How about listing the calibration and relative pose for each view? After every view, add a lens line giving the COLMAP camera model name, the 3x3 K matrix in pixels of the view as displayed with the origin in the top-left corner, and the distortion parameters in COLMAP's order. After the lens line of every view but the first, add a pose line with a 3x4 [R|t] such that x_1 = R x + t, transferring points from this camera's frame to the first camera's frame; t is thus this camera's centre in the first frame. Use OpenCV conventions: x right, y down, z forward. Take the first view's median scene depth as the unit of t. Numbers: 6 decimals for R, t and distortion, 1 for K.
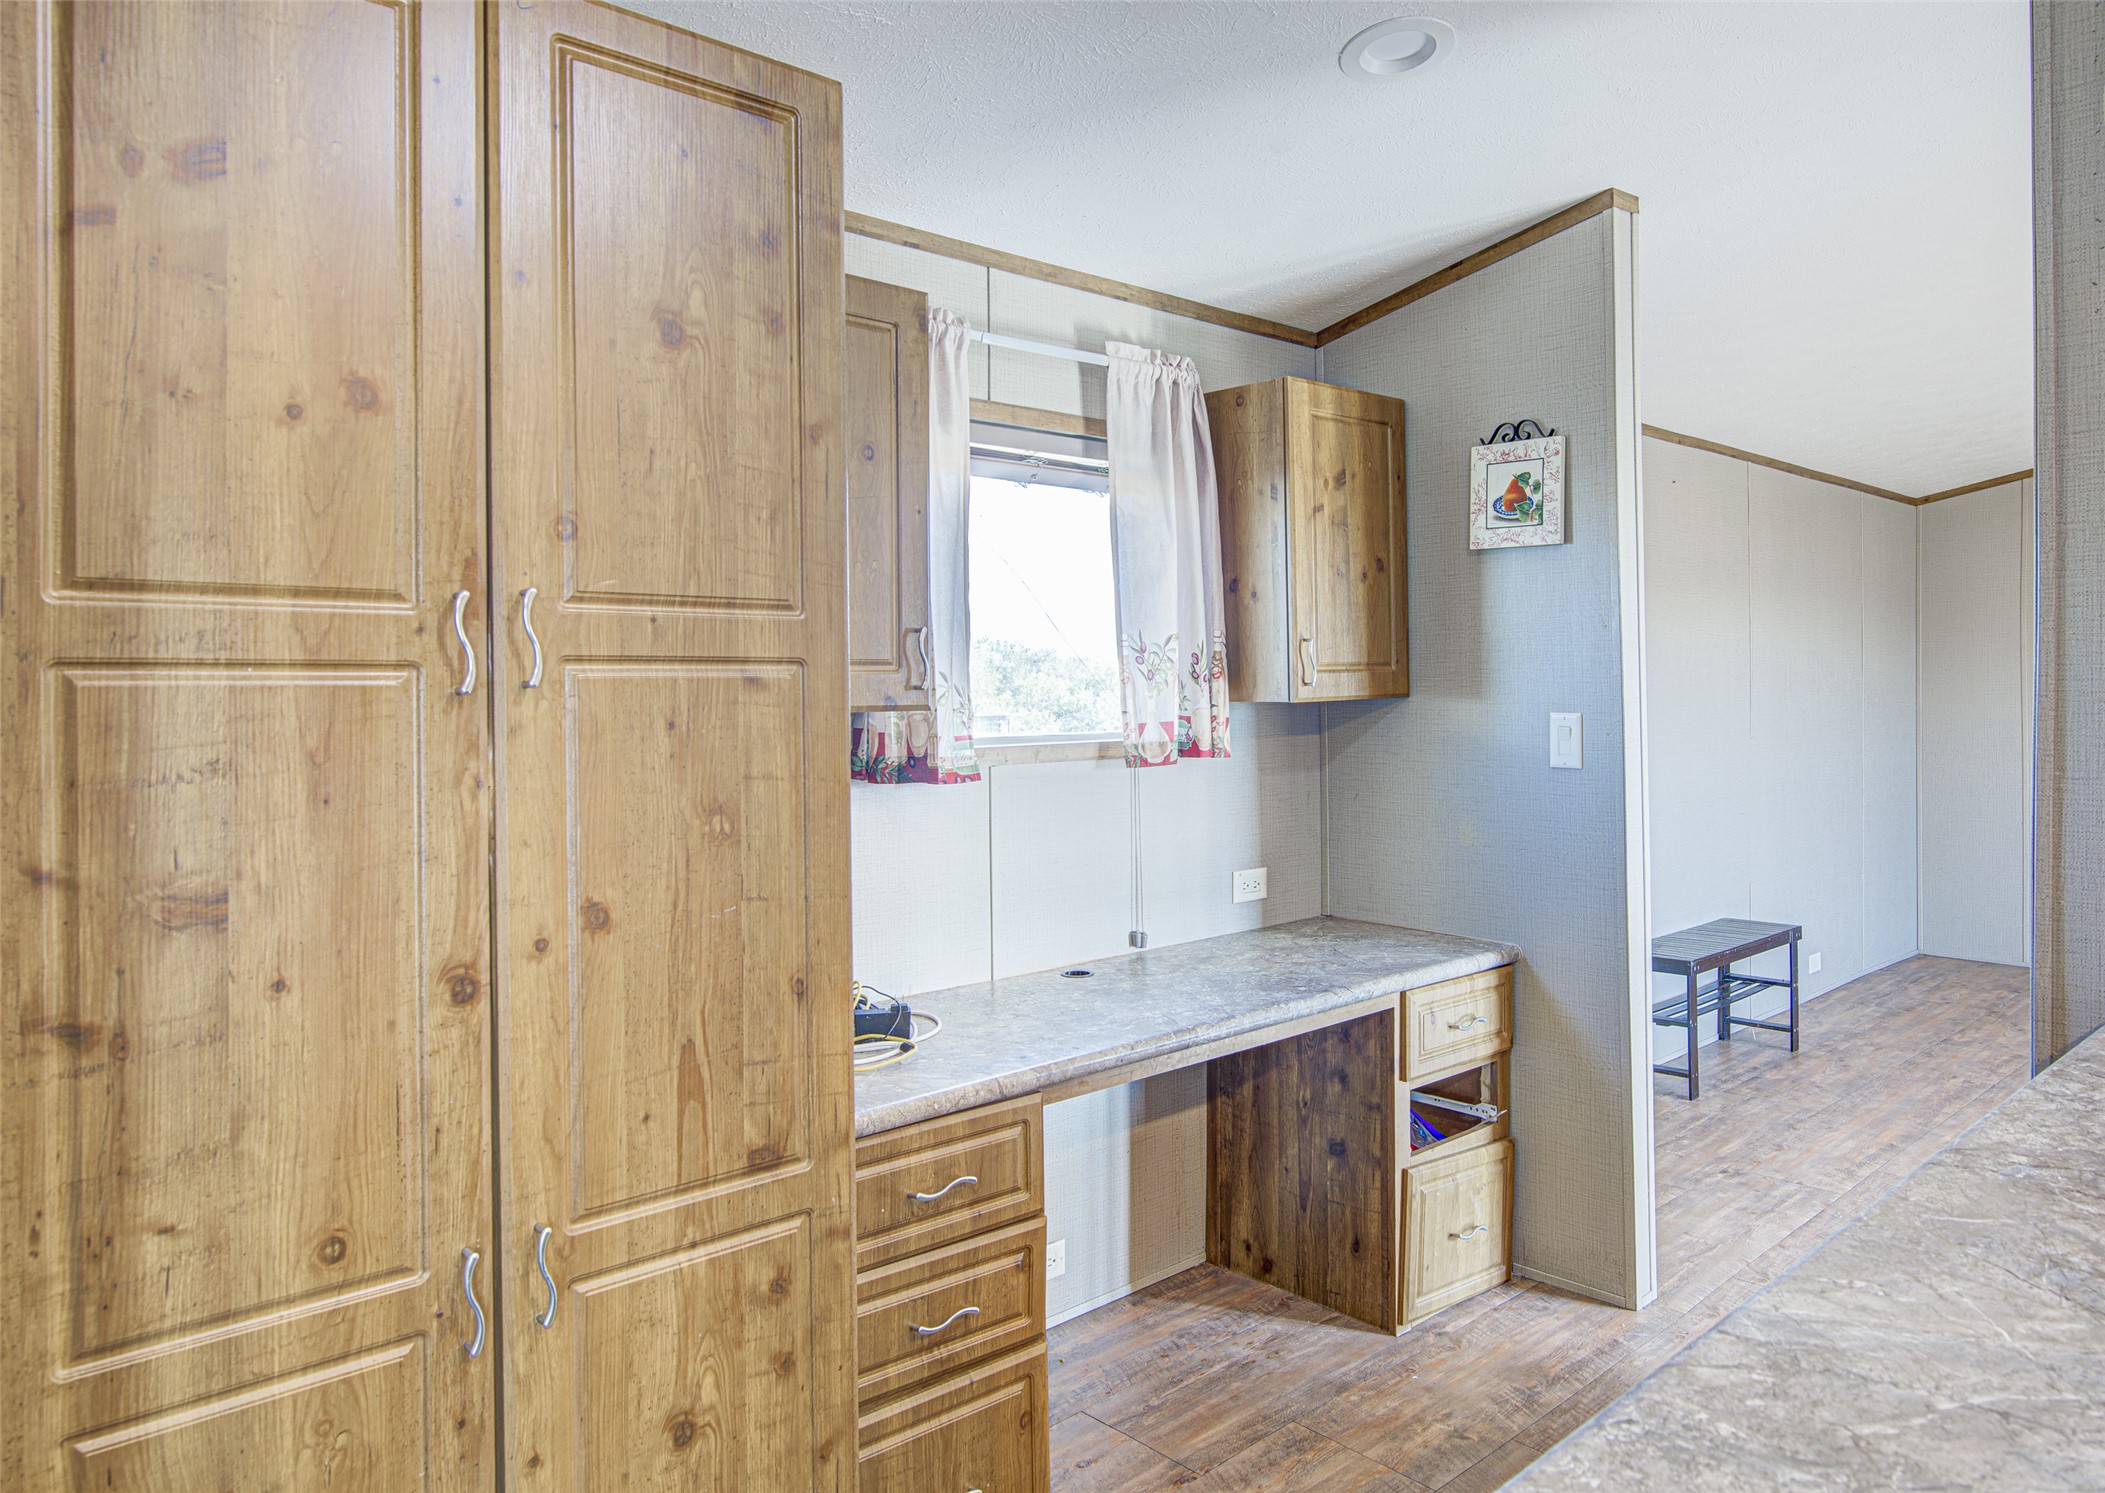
lens RADIAL K [[1522.4, 0, 1055.0], [0, 1522.4, 694.0], [0, 0, 1]] dist [-0.013683, 0.000686]
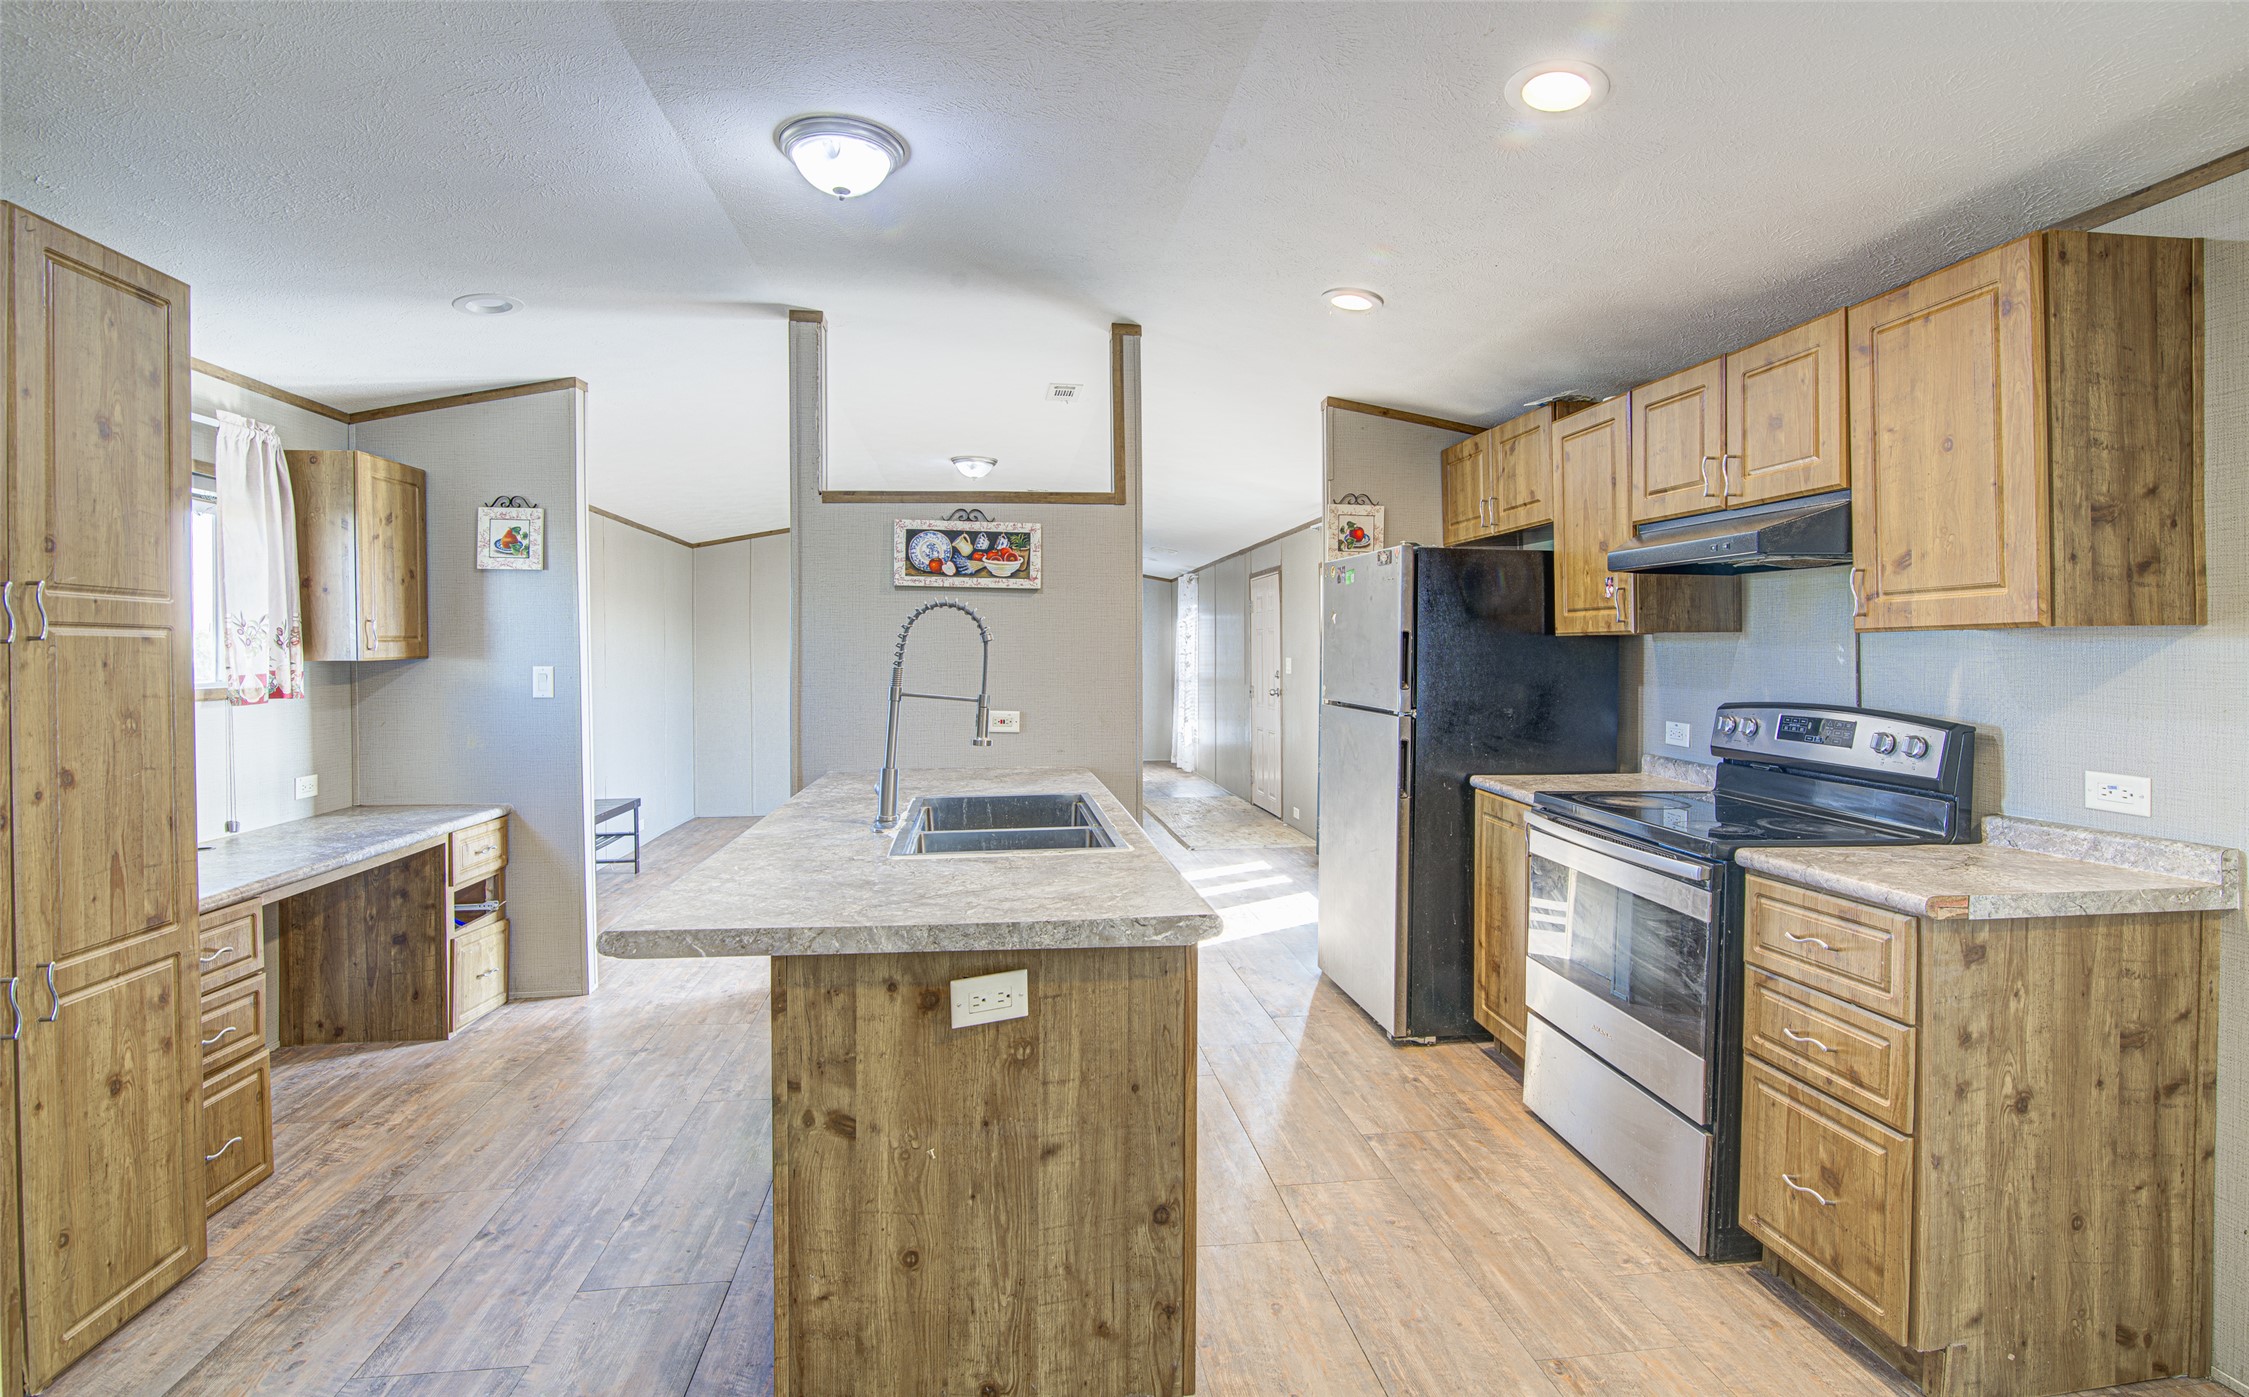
lens RADIAL K [[1161.7, 0, 1125.4], [0, 1161.7, 656.3], [0, 0, 1]] dist [-0.000736, 0.000015]
pose [[0.621478, 0.002584, 0.783427, -0.298899], [0.005255, 0.999958, -0.007467, 0.014517], [-0.783414, 0.008758, 0.621439, -0.361945]]
